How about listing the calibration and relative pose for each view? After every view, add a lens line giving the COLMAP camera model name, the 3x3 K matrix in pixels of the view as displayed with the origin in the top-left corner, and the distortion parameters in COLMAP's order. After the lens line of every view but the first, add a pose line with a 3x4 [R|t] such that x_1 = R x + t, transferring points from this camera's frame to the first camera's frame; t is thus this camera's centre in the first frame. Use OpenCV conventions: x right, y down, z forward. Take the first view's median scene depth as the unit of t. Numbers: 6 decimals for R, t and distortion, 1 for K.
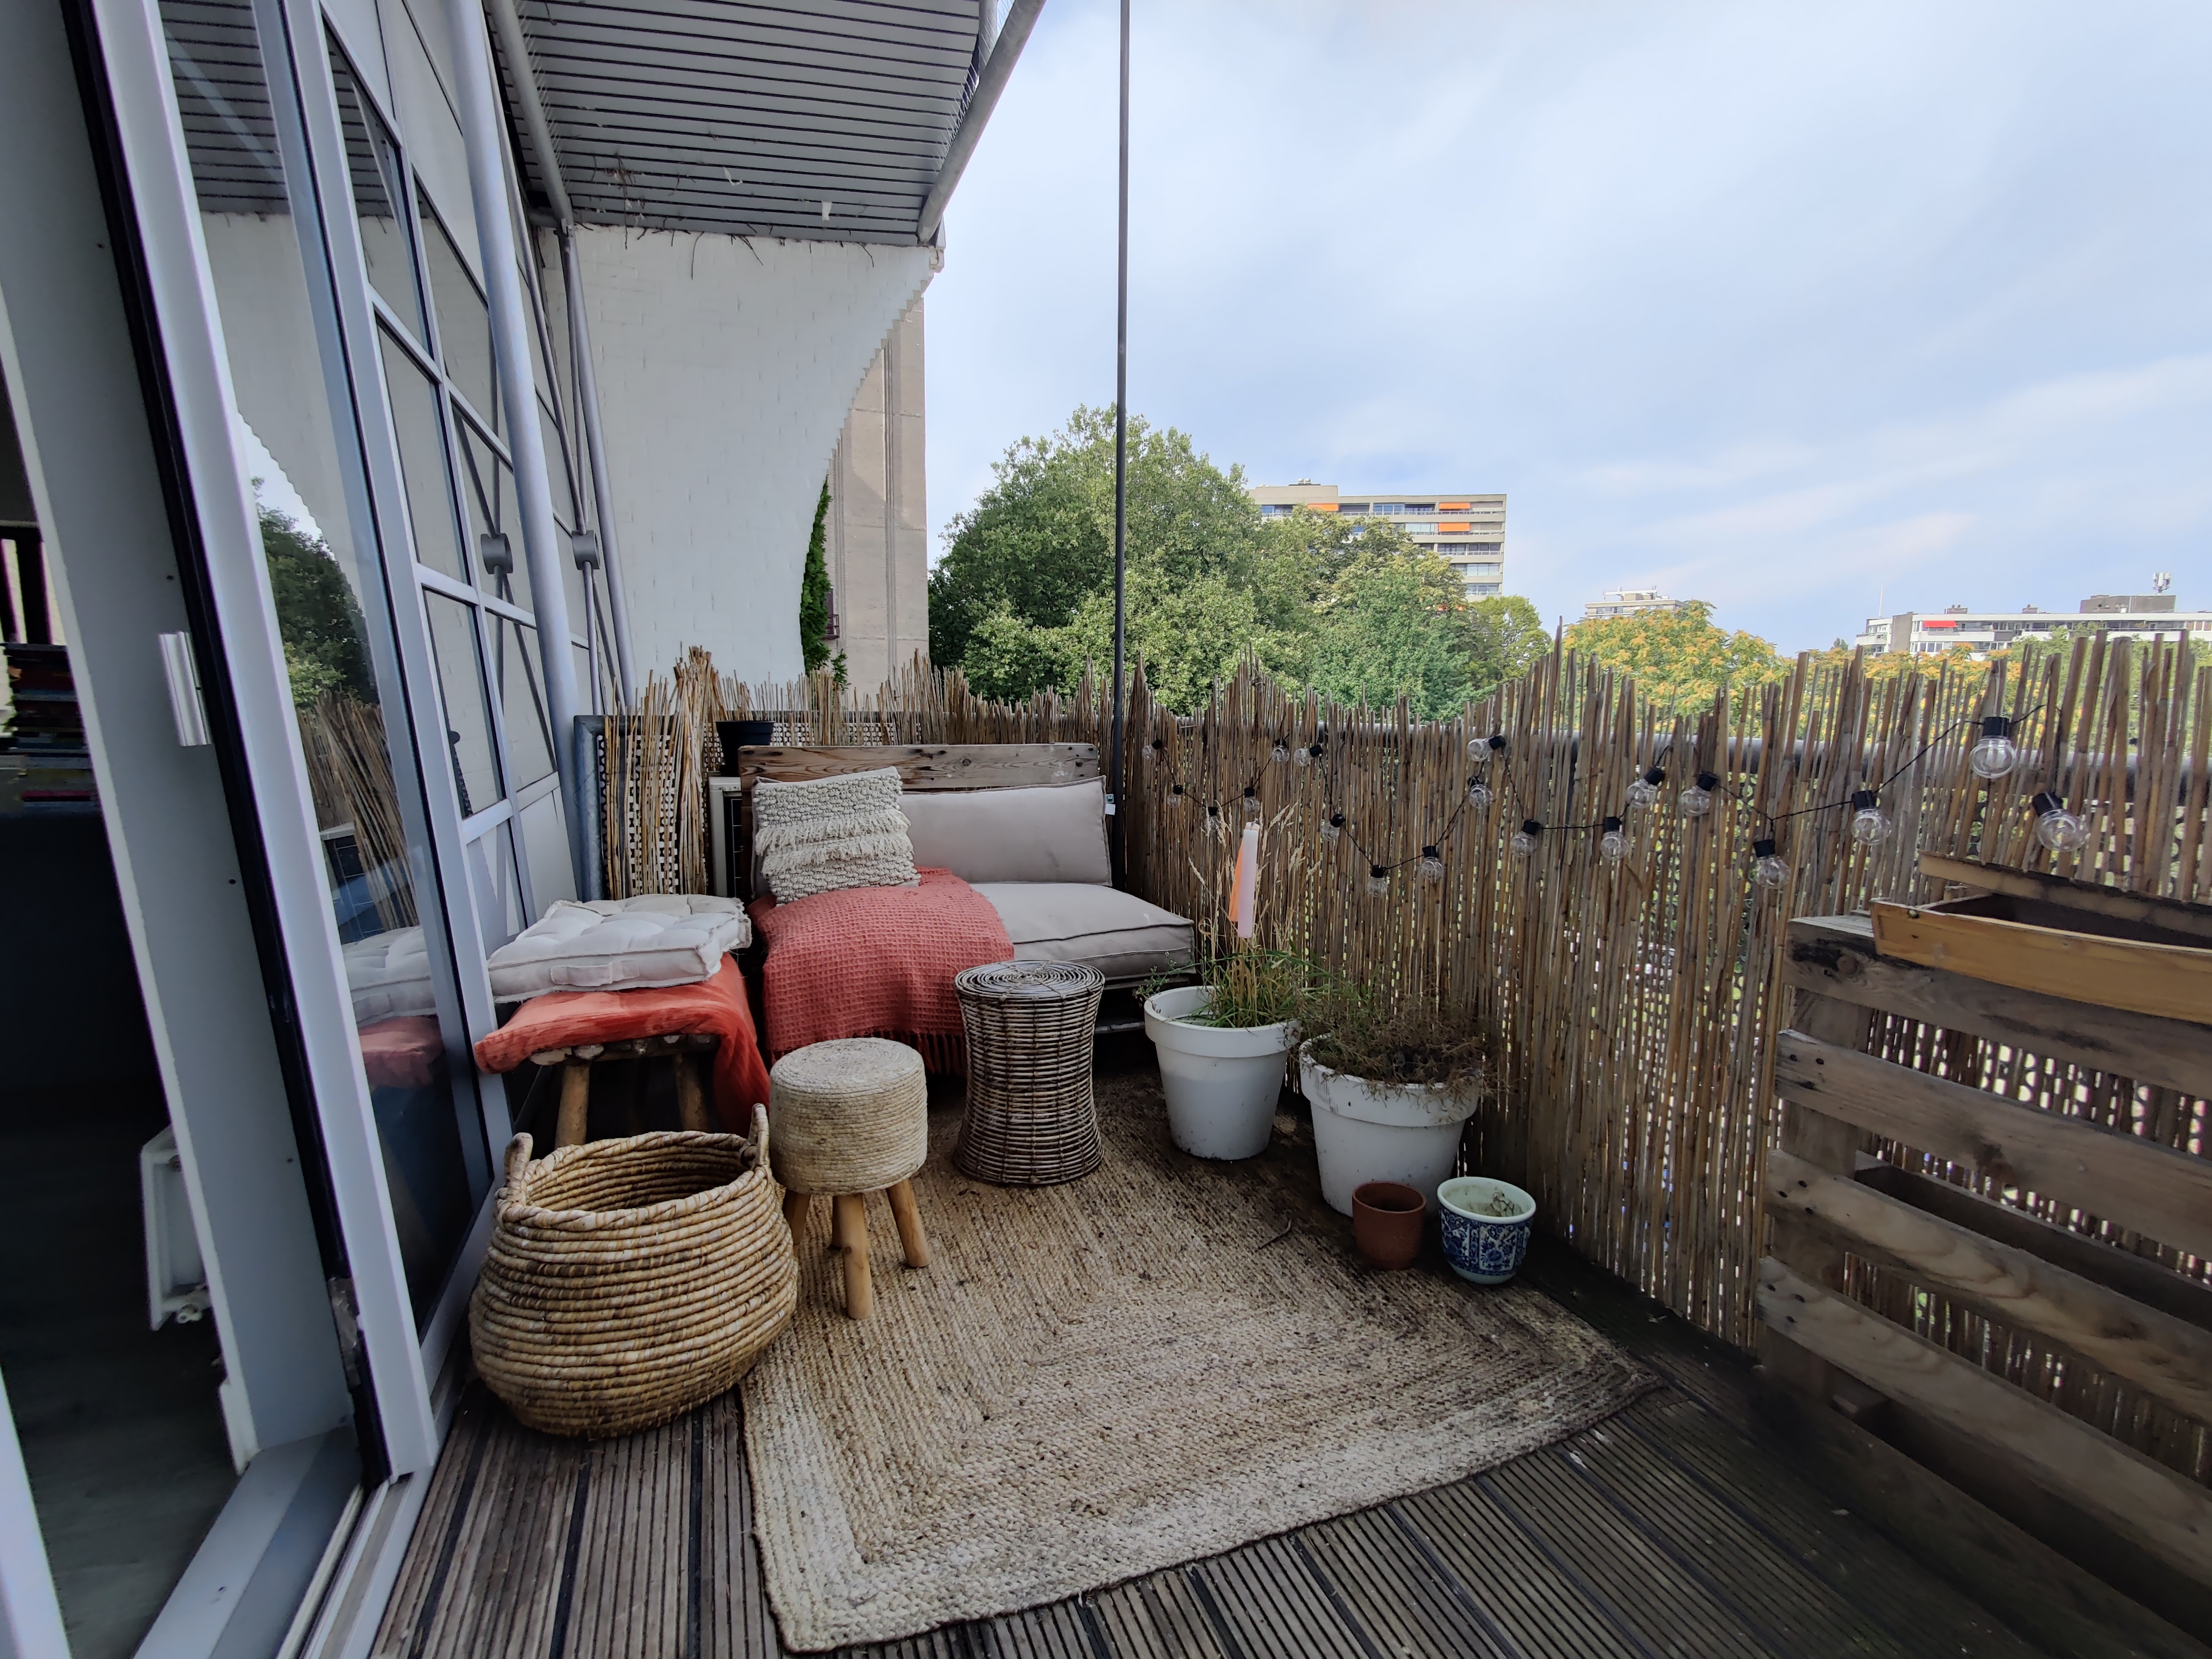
lens RADIAL K [[1083.8, 0, 1099.5], [0, 1083.8, 829.8], [0, 0, 1]] dist [-0.009542, 0.000958]
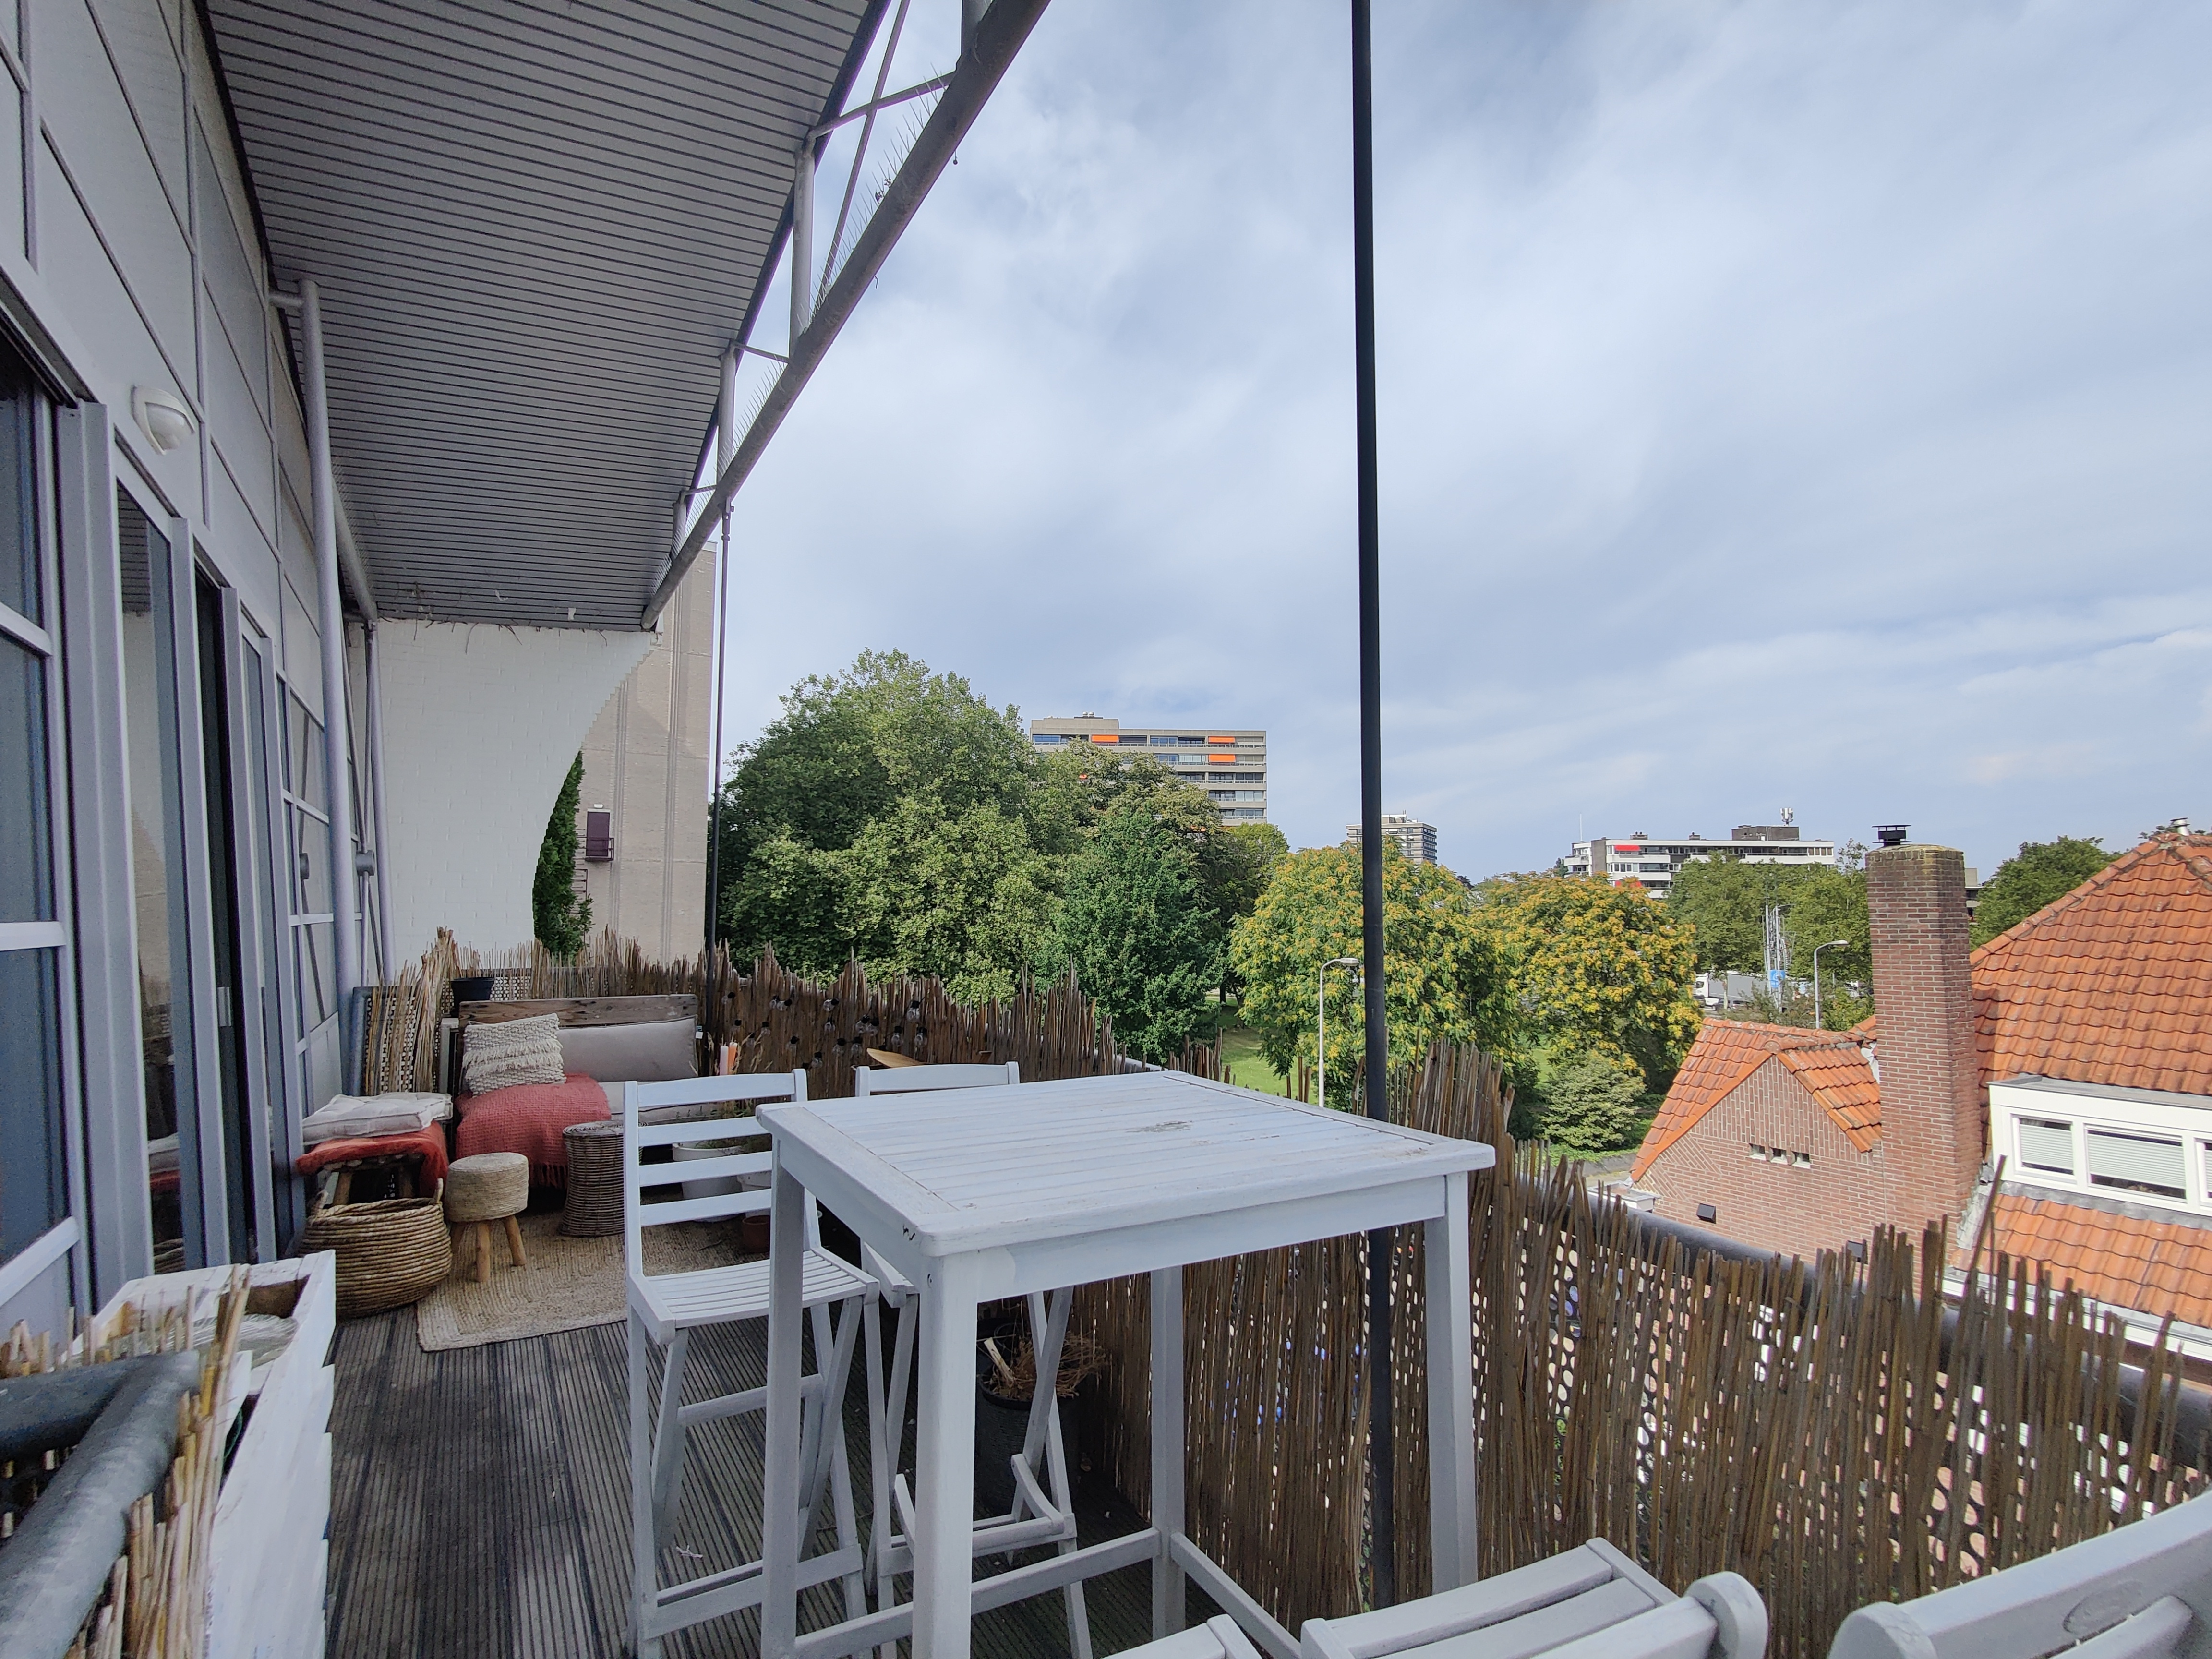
lens RADIAL K [[1083.8, 0, 1121.7], [0, 1083.8, 834.2], [0, 0, 1]] dist [-0.009542, 0.000958]
pose [[0.981187, 0.013382, 0.192594, 0.042150], [0.023052, 0.982336, -0.185698, 0.000198], [-0.191677, 0.186644, 0.963548, -0.103771]]
